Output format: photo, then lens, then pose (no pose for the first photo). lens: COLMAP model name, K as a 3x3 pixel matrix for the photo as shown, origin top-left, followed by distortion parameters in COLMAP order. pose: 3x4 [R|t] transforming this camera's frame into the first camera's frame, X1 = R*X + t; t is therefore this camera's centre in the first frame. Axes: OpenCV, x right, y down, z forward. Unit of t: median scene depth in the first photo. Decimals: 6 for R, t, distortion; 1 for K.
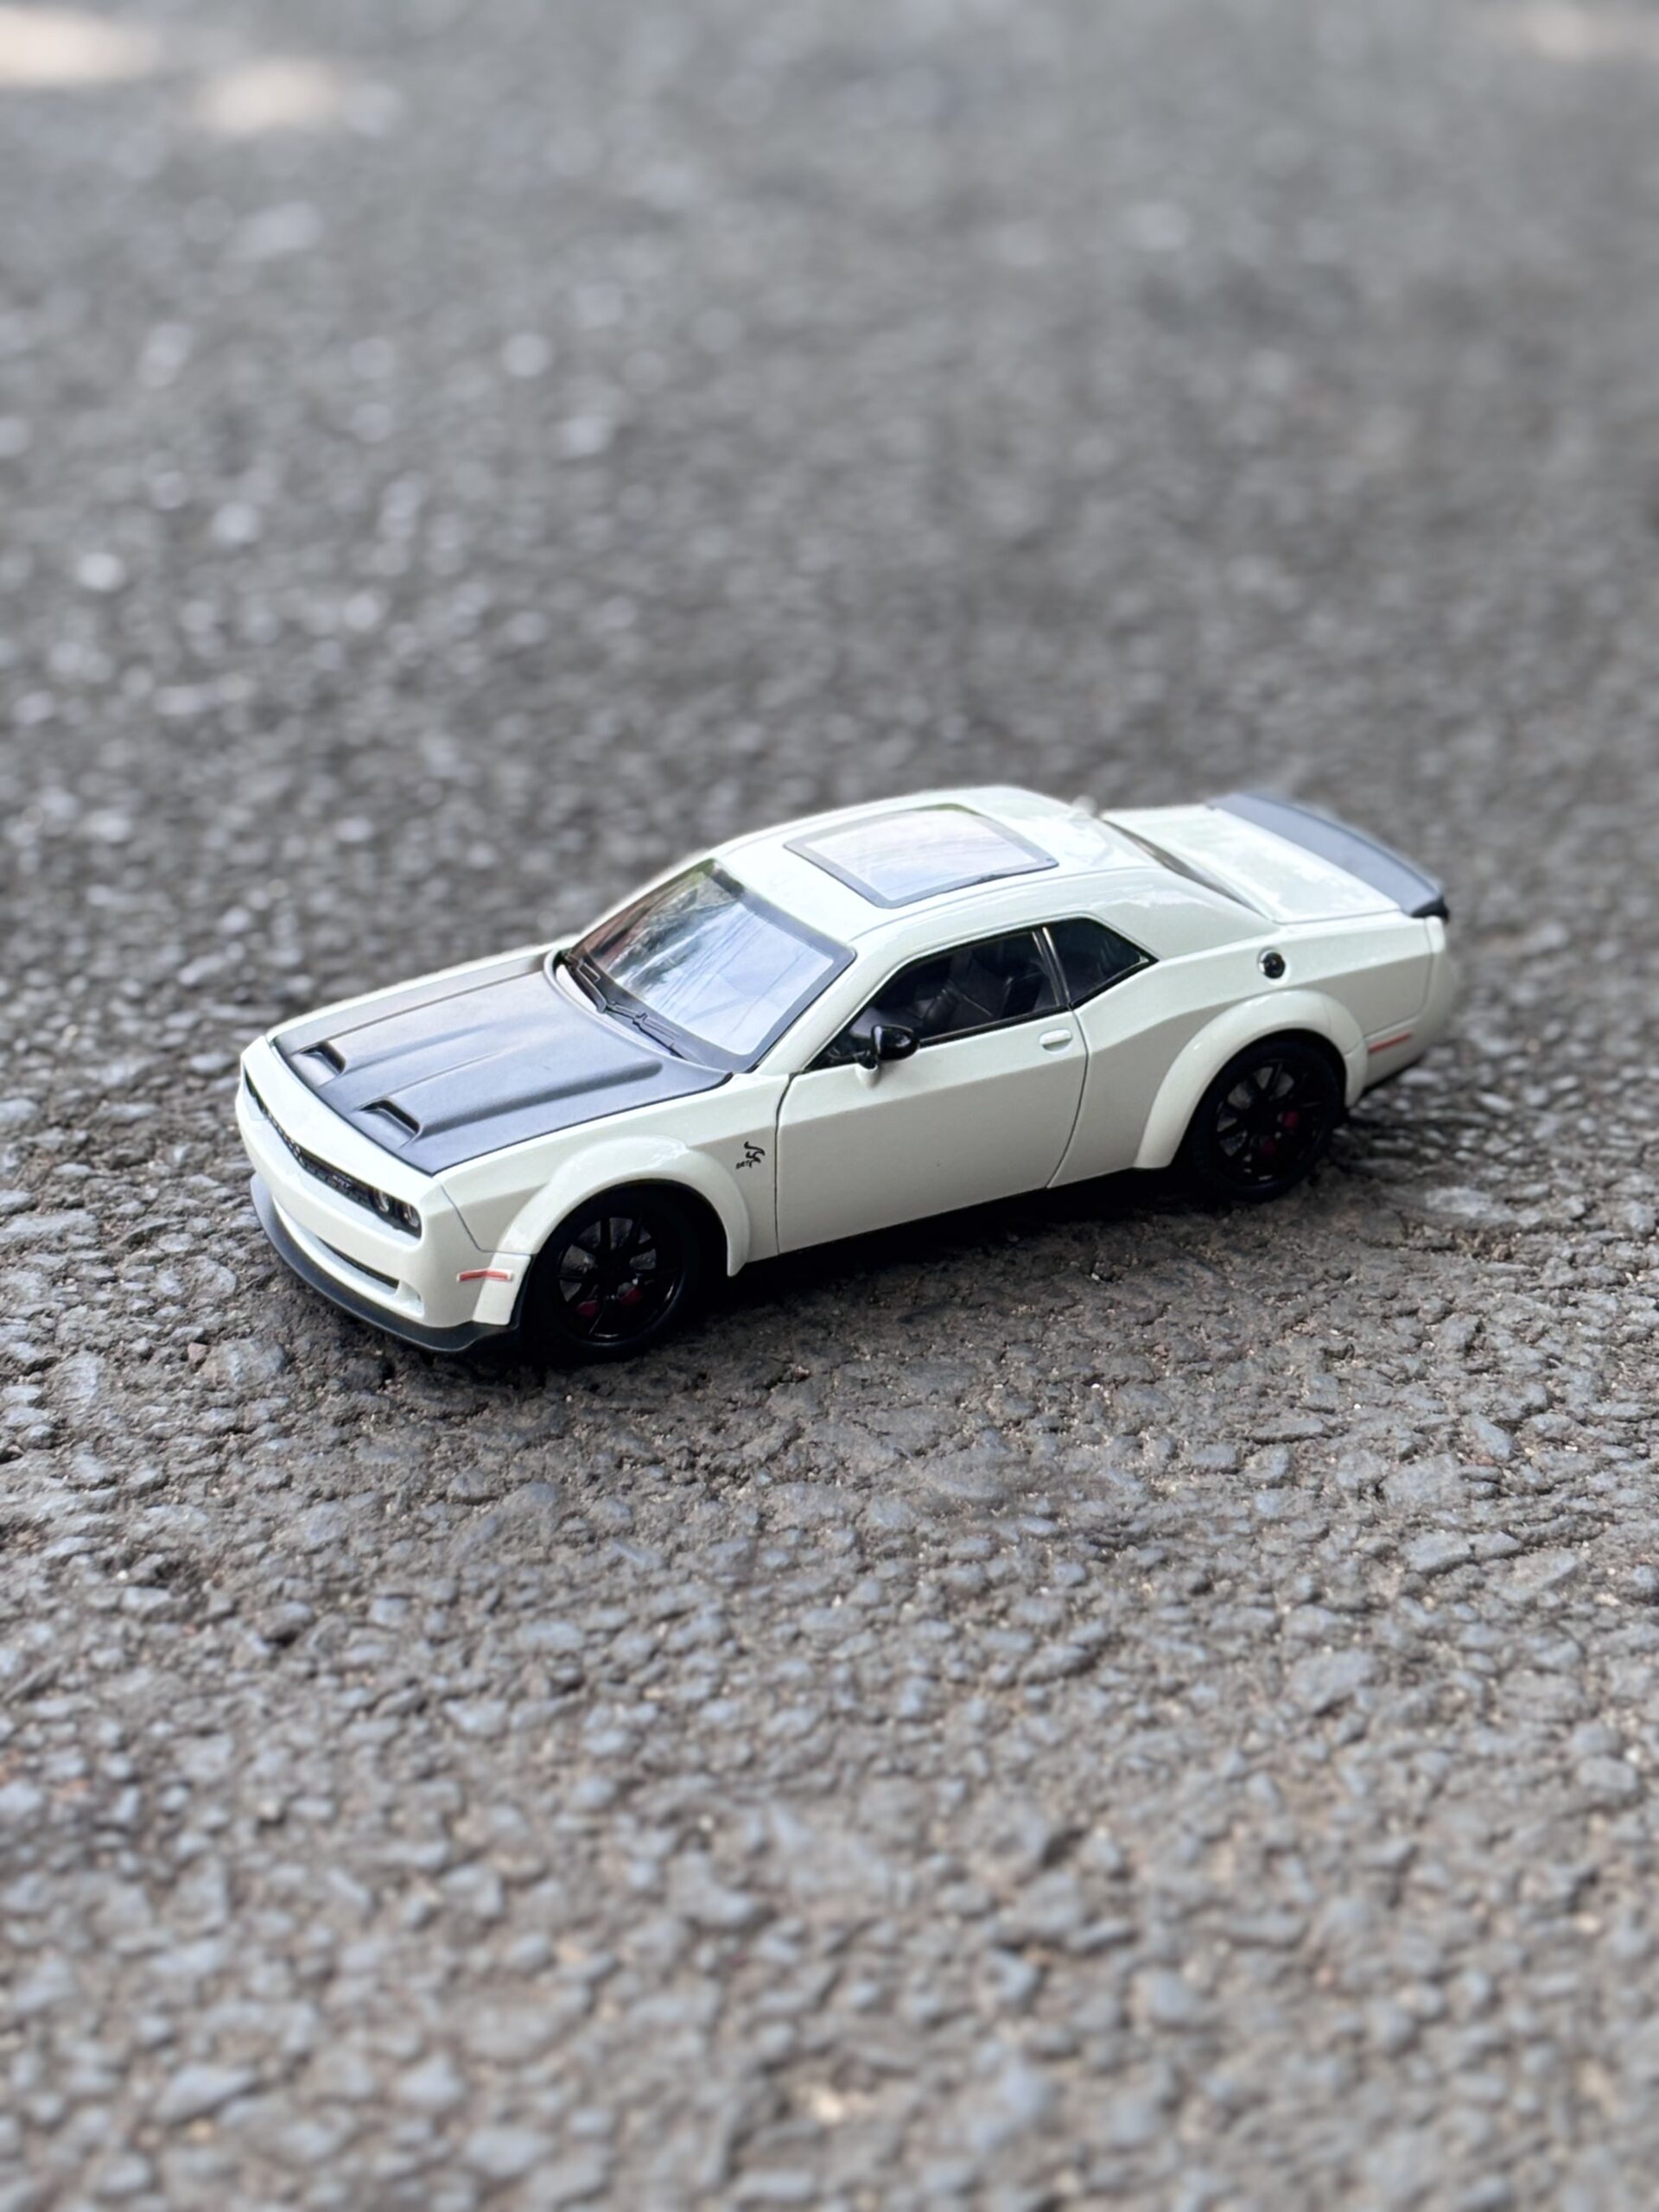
lens RADIAL K [[5229.6, 0, 829.5], [0, 5229.6, 1106.0], [0, 0, 1]] dist [0.081297, 0.283338]
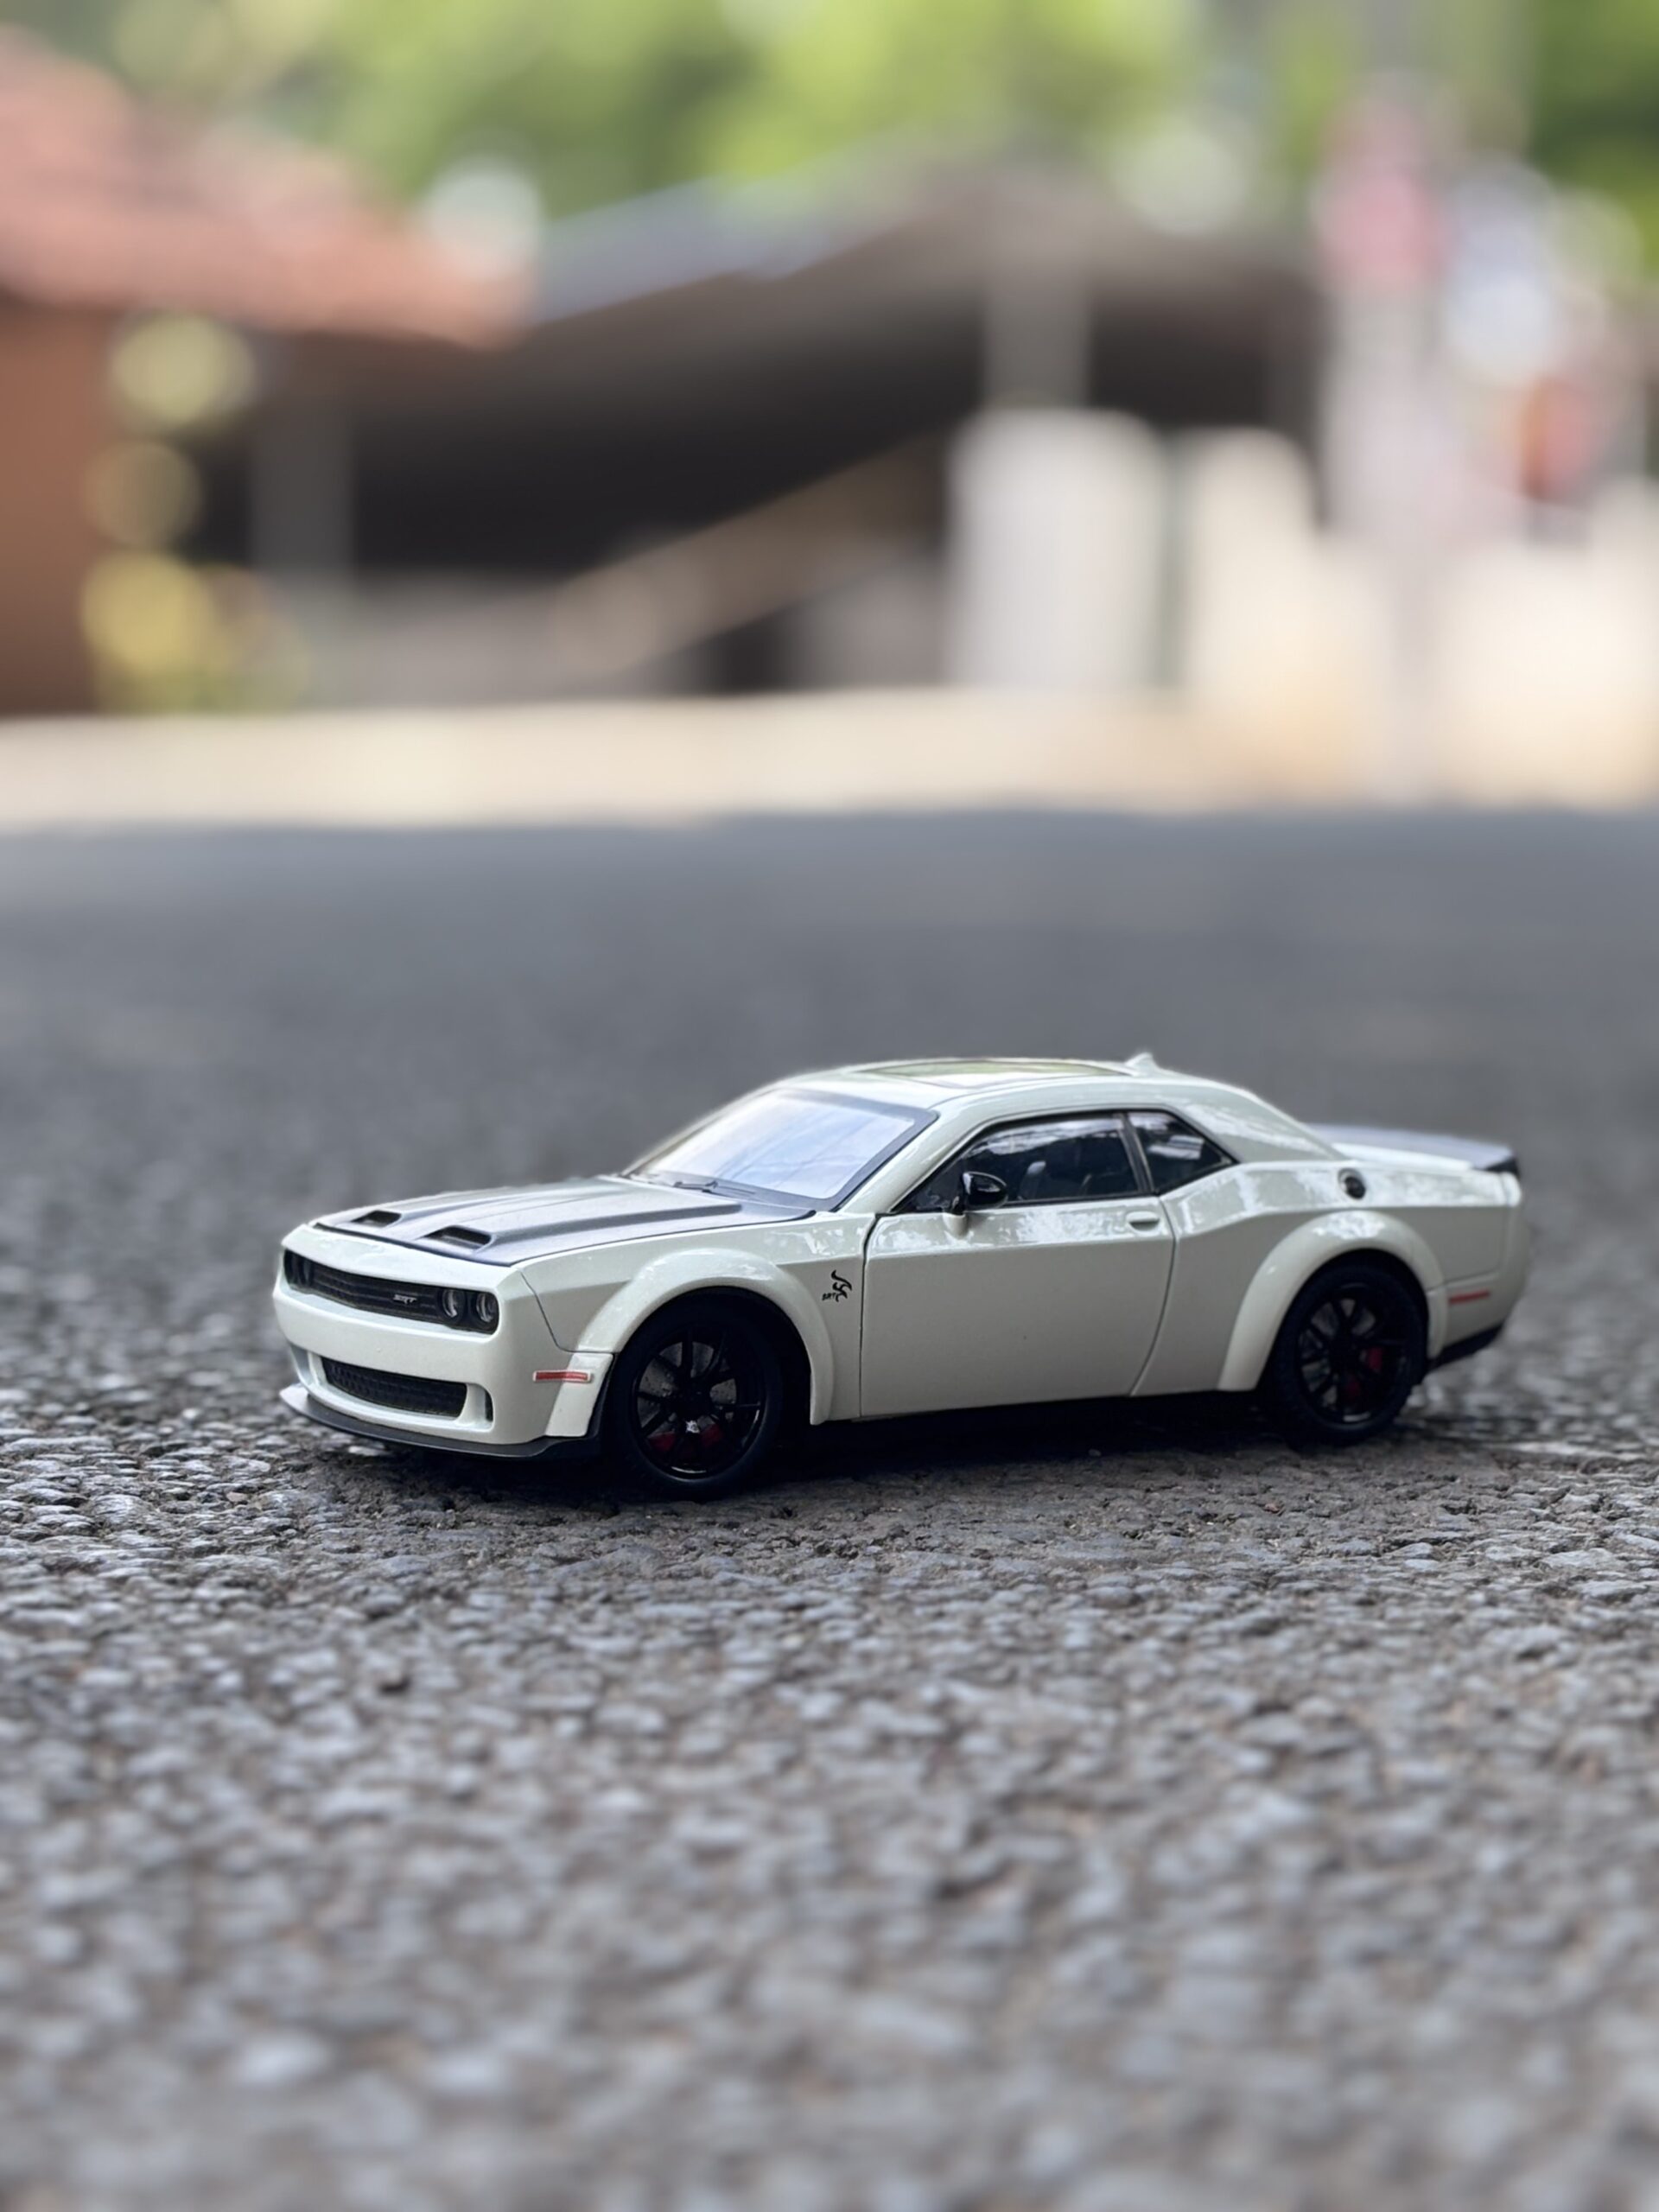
lens RADIAL K [[5229.6, 0, 829.5], [0, 5229.6, 1106.0], [0, 0, 1]] dist [0.081297, 0.283338]
pose [[0.997127, 0.016692, 0.073889, -0.086929], [0.010738, 0.934427, -0.355993, 0.315368], [-0.074986, 0.355763, 0.931563, 0.108226]]
